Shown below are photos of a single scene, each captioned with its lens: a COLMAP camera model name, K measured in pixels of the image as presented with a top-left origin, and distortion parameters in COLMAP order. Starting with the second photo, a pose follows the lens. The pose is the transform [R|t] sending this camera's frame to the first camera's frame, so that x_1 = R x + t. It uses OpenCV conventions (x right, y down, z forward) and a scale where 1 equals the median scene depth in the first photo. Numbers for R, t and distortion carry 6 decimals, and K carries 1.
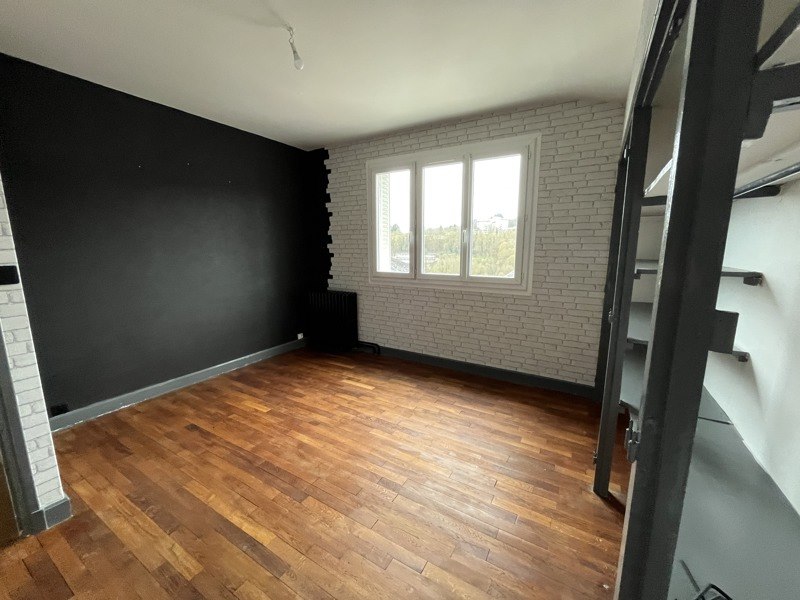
lens RADIAL K [[322.0, 0, 400.0], [0, 322.0, 300.0], [0, 0, 1]] dist [-0.001415, -0.000173]
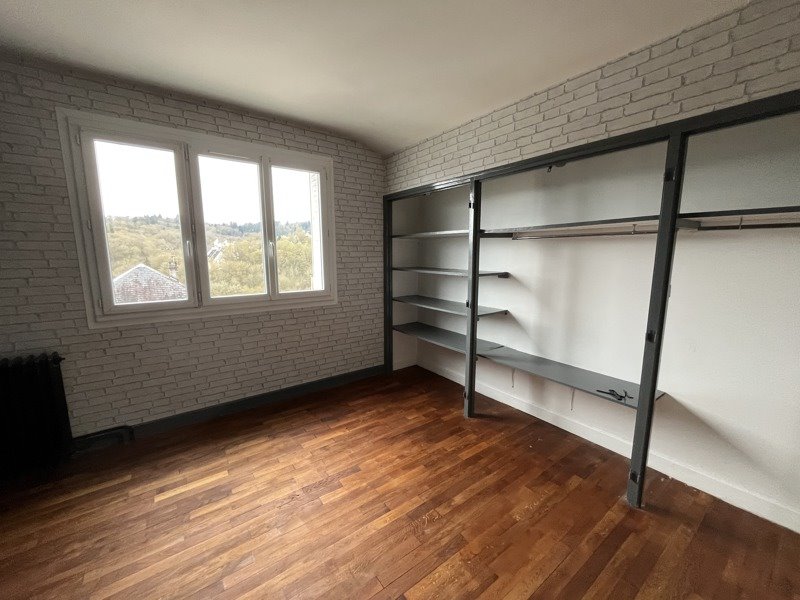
lens RADIAL K [[322.0, 0, 400.0], [0, 322.0, 300.0], [0, 0, 1]] dist [-0.001415, -0.000173]
pose [[0.387958, -0.134589, 0.911797, -0.502858], [0.153672, 0.984879, 0.079991, -0.080369], [-0.908776, 0.109085, 0.402774, 0.352984]]
